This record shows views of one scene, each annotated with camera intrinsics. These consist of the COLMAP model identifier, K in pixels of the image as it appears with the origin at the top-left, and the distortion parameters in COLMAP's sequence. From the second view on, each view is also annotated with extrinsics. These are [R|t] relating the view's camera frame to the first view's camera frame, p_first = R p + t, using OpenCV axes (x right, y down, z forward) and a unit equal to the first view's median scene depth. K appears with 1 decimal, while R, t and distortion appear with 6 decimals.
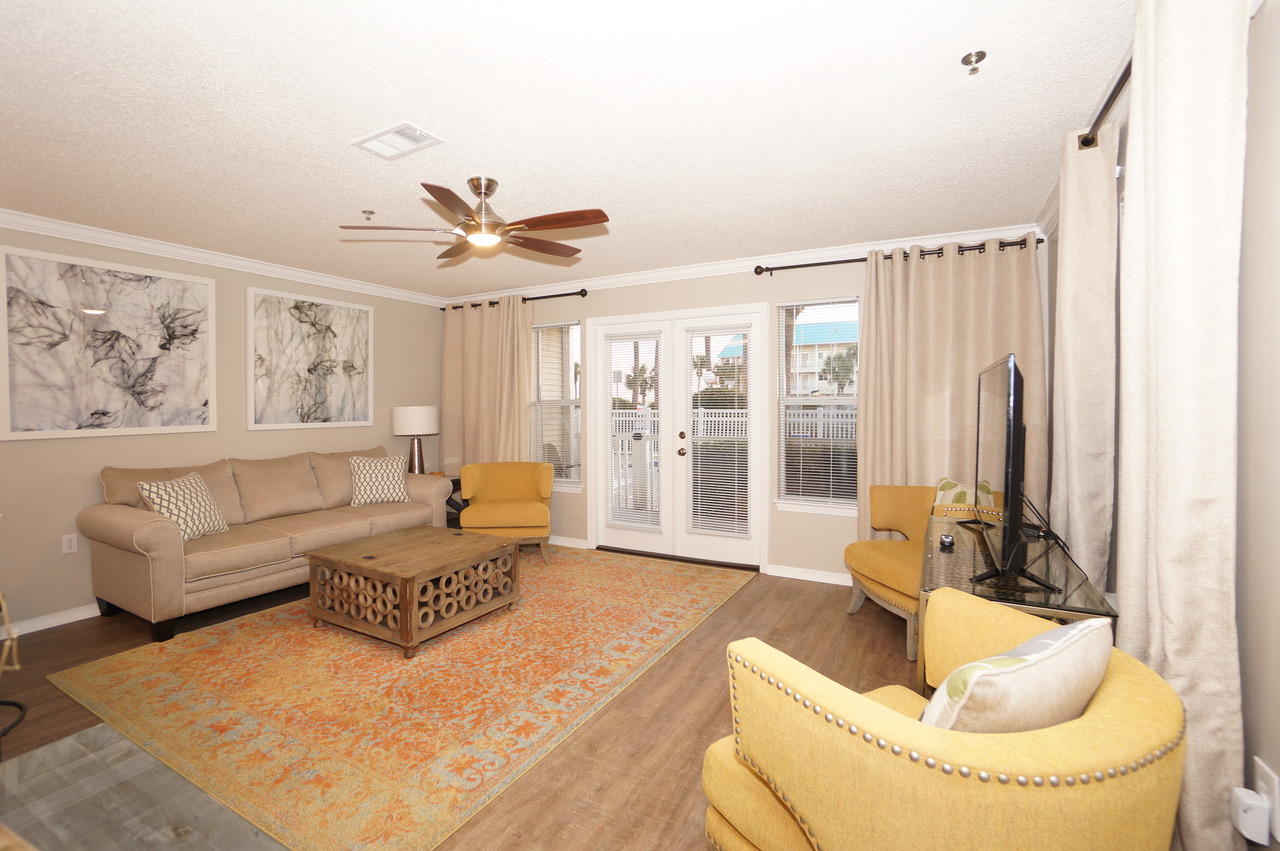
lens RADIAL K [[566.5, 0, 635.8], [0, 566.5, 412.2], [0, 0, 1]] dist [-0.070902, 0.026638]
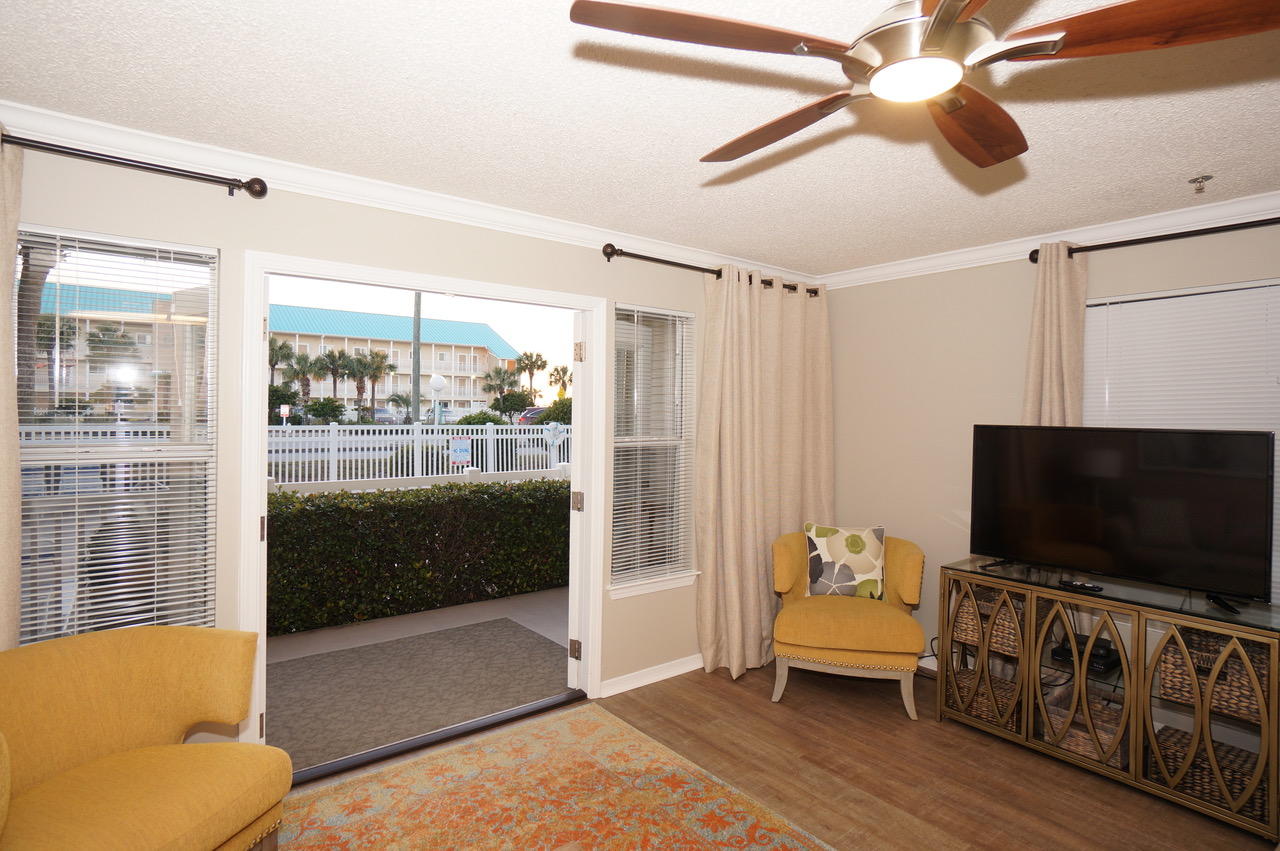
lens RADIAL K [[669.7, 0, 630.3], [0, 669.7, 413.6], [0, 0, 1]] dist [-0.039380, 0.025423]
pose [[0.394183, 0.005057, 0.919018, -0.580801], [0.000235, 0.999984, -0.005604, -0.060324], [-0.919032, 0.002425, 0.394175, 0.759910]]
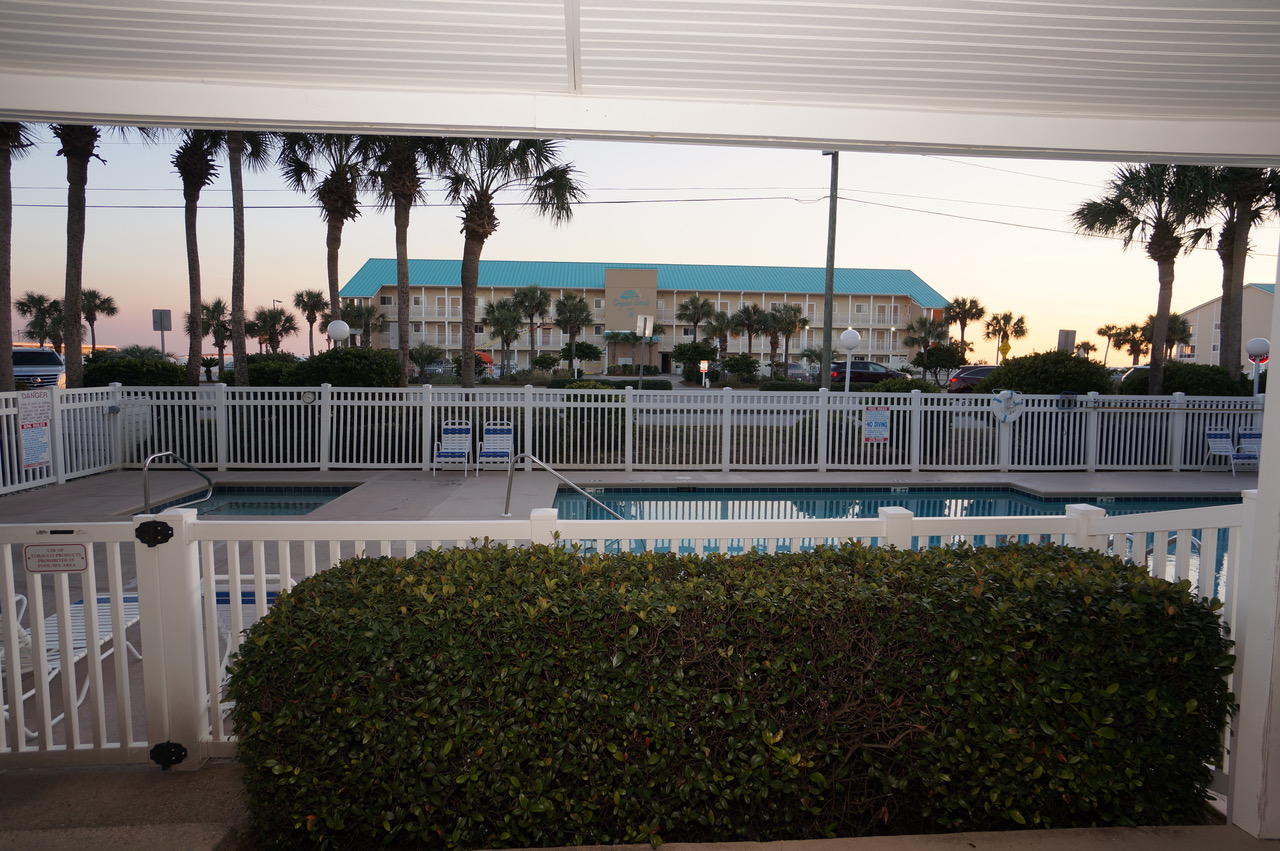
lens RADIAL K [[669.7, 0, 630.3], [0, 669.7, 413.6], [0, 0, 1]] dist [-0.039380, 0.025423]
pose [[0.846256, -0.028626, 0.532007, 0.079516], [-0.008087, 0.997750, 0.066550, -0.120760], [-0.532715, -0.060621, 0.844121, 1.265627]]
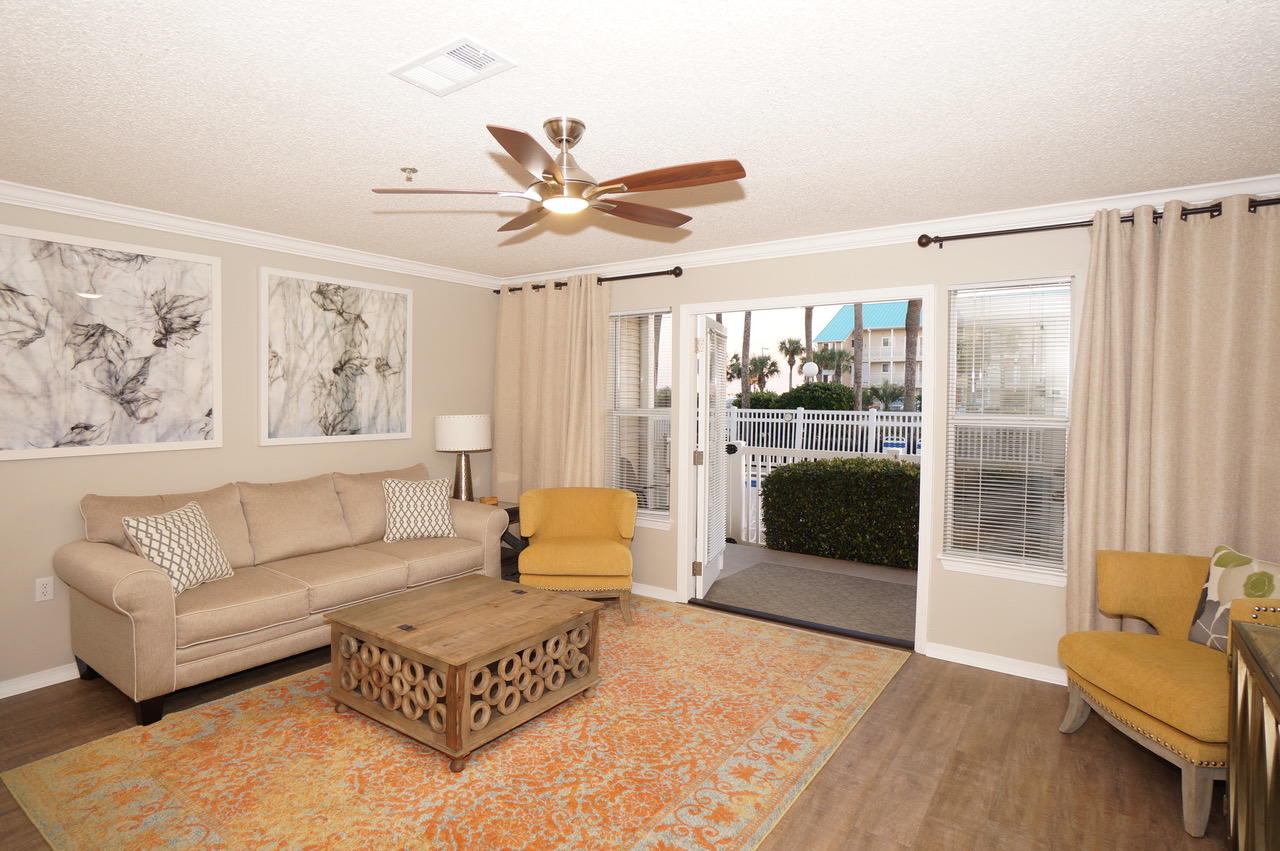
lens RADIAL K [[670.5, 0, 634.2], [0, 670.5, 413.1], [0, 0, 1]] dist [-0.043950, 0.027369]
pose [[0.993498, 0.015737, -0.112756, -0.061580], [-0.014432, 0.999819, 0.012383, -0.039778], [0.112930, -0.010675, 0.993546, 0.114135]]
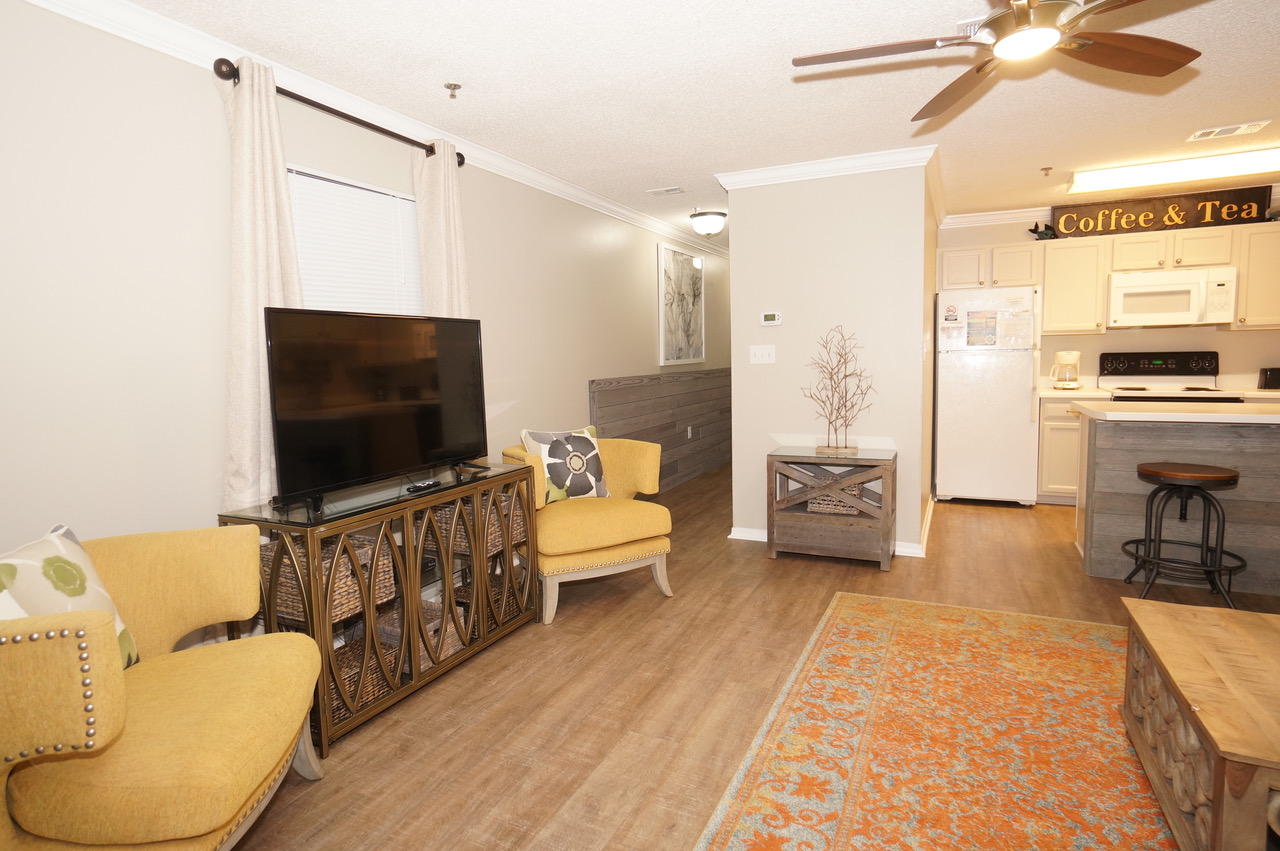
lens RADIAL K [[670.5, 0, 634.2], [0, 670.5, 413.1], [0, 0, 1]] dist [-0.043950, 0.027369]
pose [[-0.998496, 0.032239, -0.044354, 0.132835], [0.027568, 0.994384, 0.102176, -0.008234], [0.047399, 0.100800, -0.993777, 1.287399]]
